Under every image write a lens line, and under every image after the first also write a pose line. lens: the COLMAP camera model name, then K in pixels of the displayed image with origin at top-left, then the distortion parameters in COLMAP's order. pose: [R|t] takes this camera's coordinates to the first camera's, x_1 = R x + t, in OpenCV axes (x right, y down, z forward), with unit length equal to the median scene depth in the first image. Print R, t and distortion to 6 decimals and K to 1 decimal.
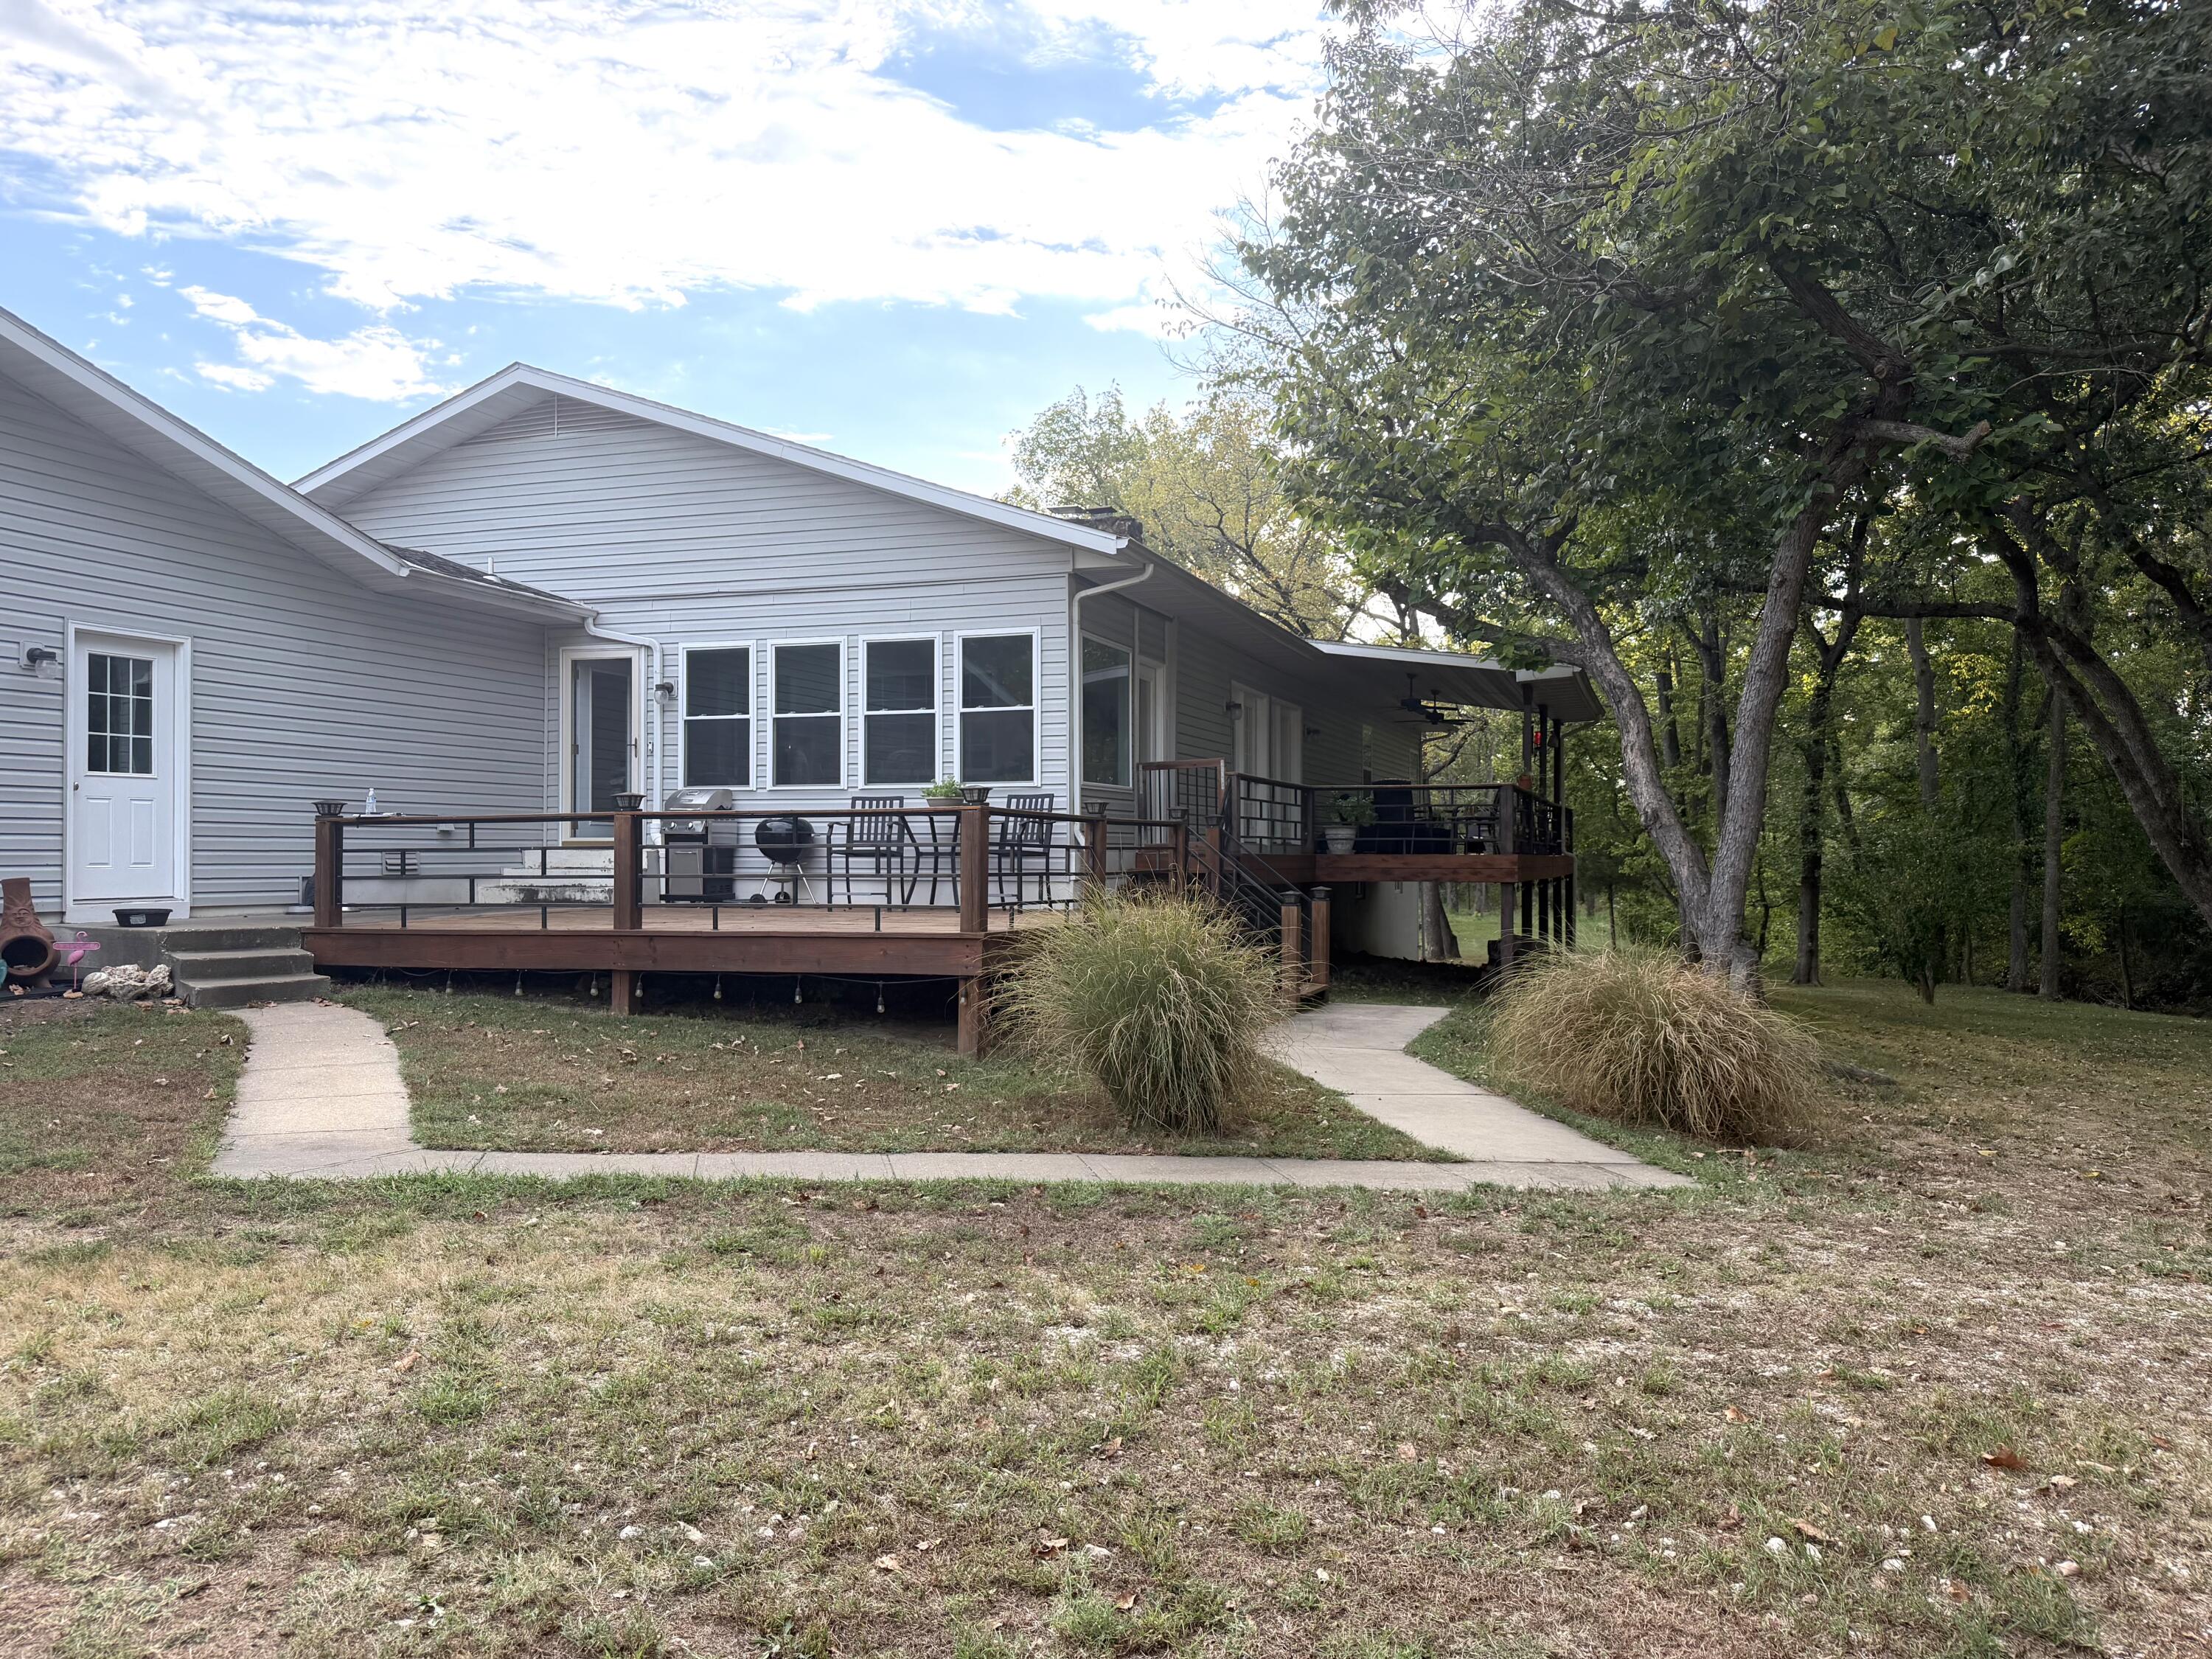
lens RADIAL K [[1516.4, 0, 1106.0], [0, 1516.4, 829.5], [0, 0, 1]] dist [0.045346, -0.068991]
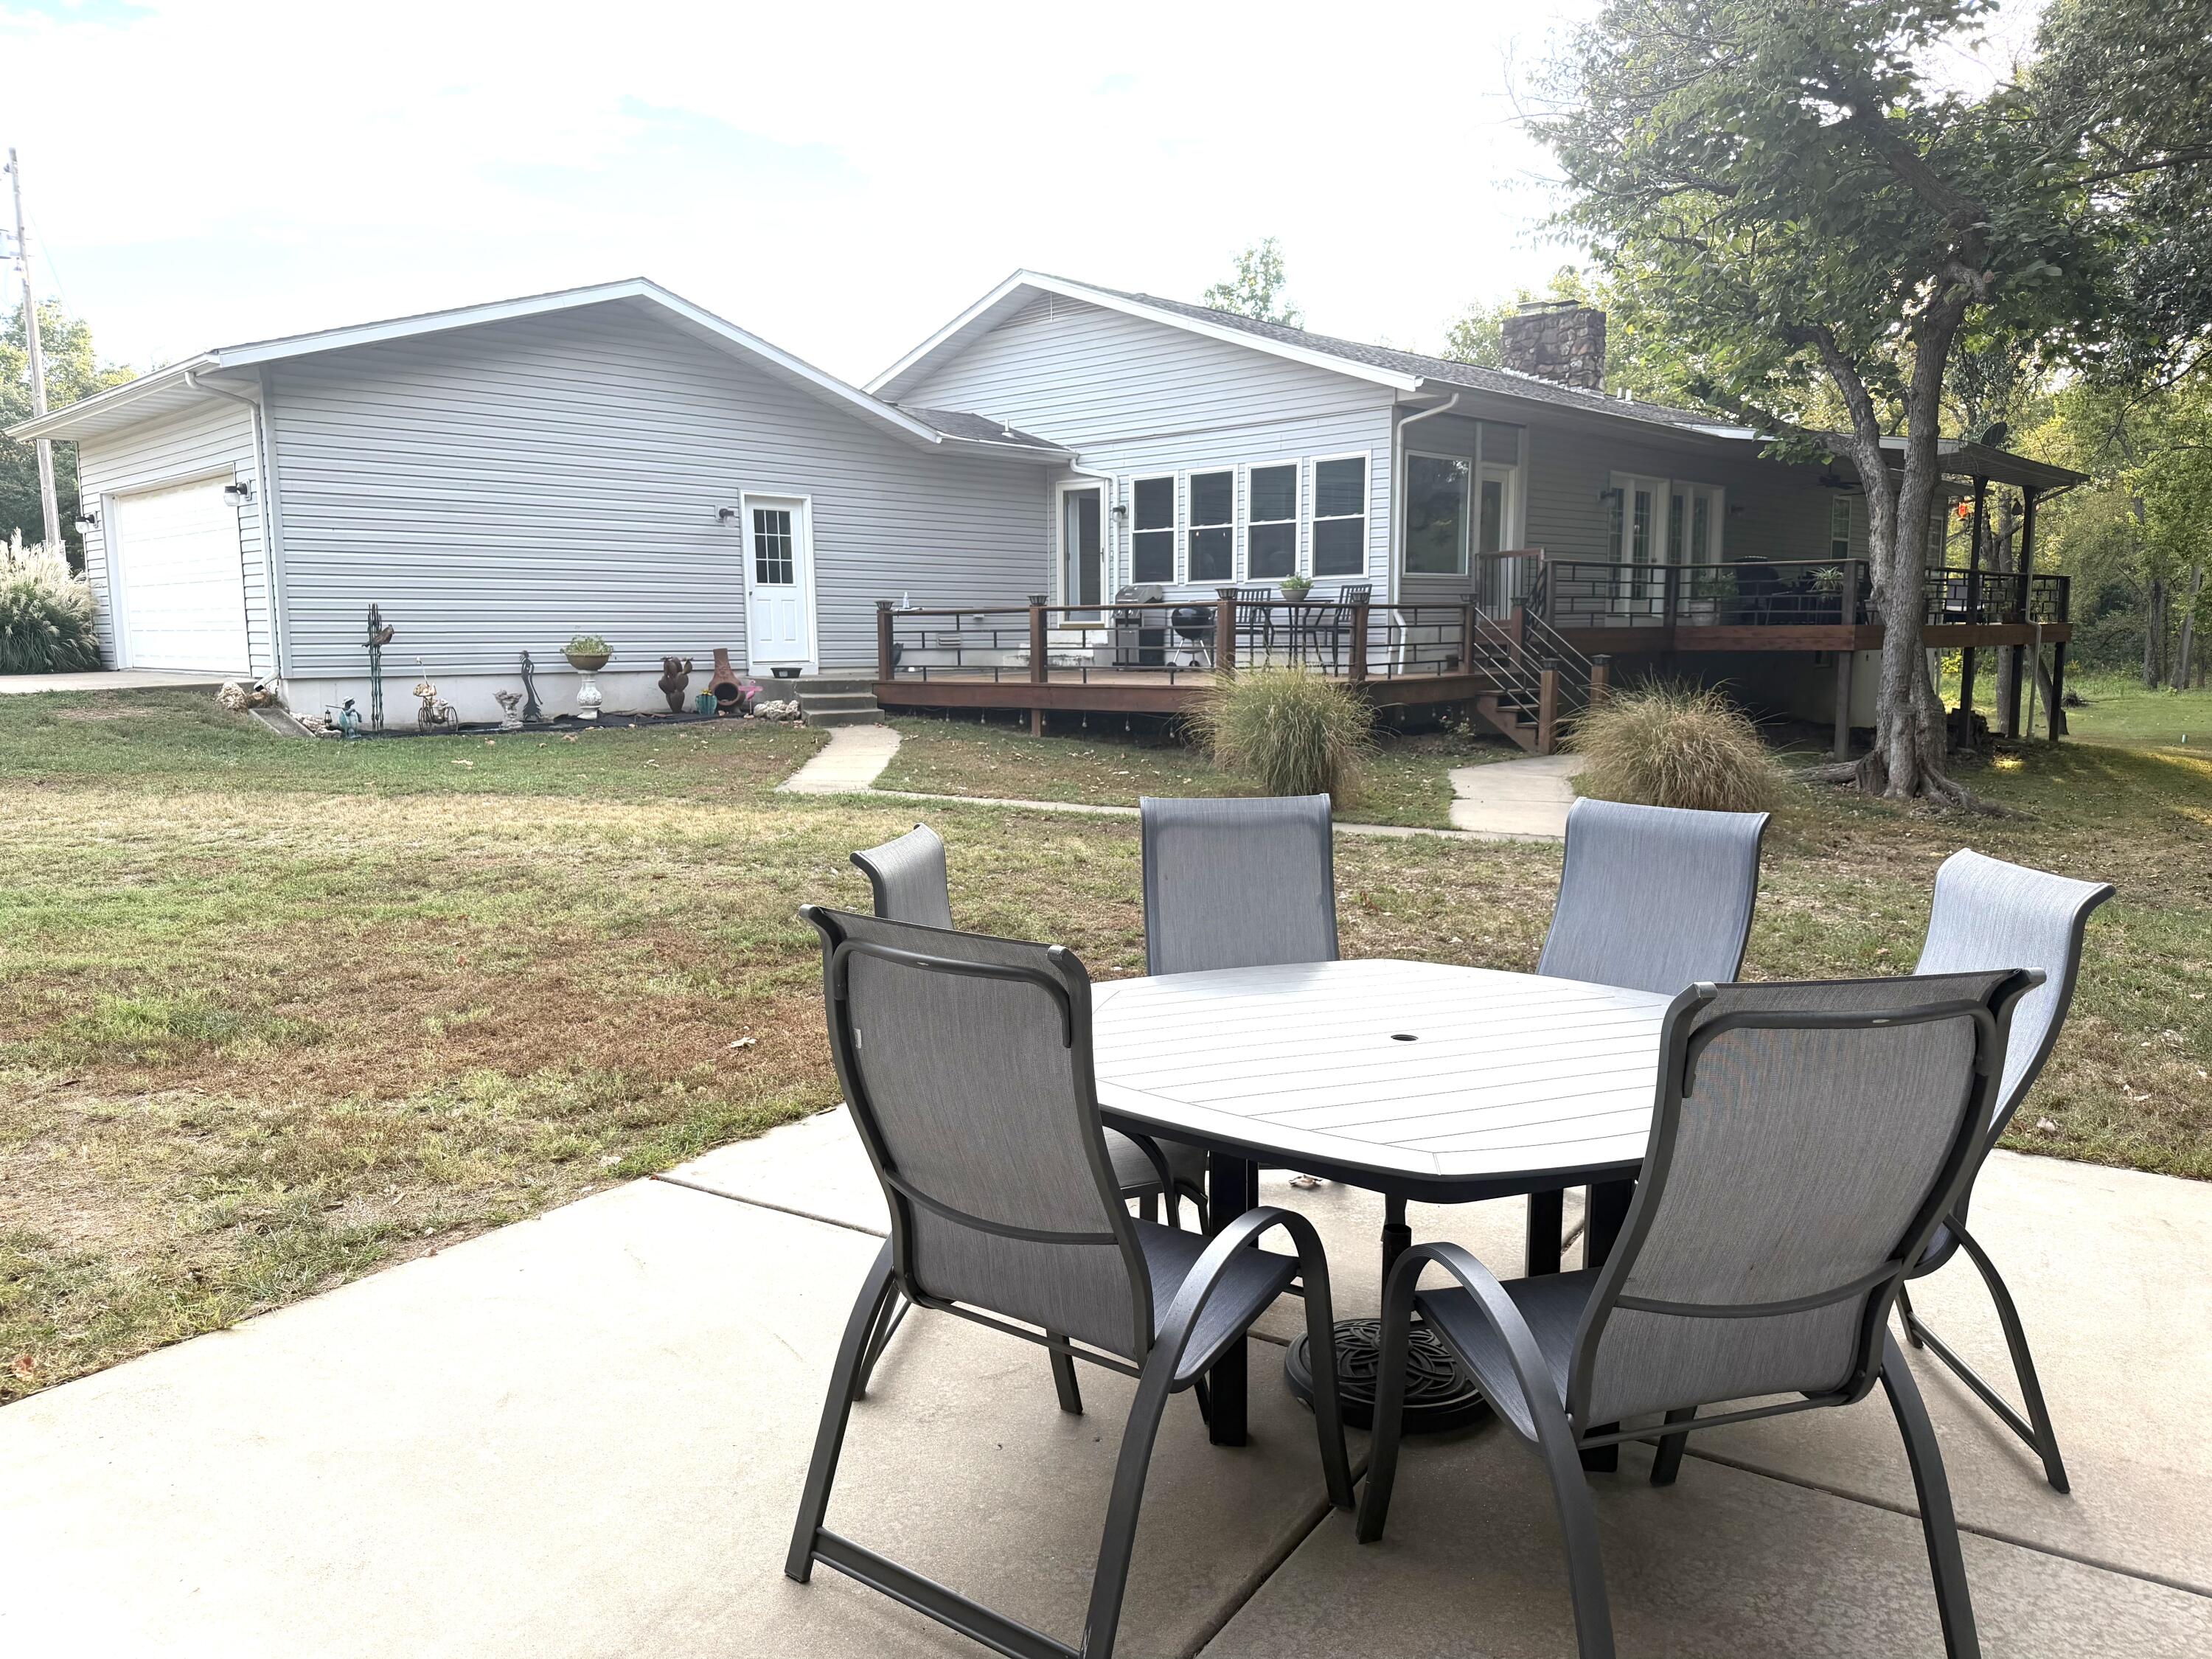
lens RADIAL K [[1544.1, 0, 1106.0], [0, 1544.1, 829.5], [0, 0, 1]] dist [0.107900, -0.000520]
pose [[0.906314, 0.046556, -0.420033, 0.335545], [0.012898, 0.990403, 0.137607, -0.001112], [0.422408, -0.130132, 0.897015, -0.326201]]
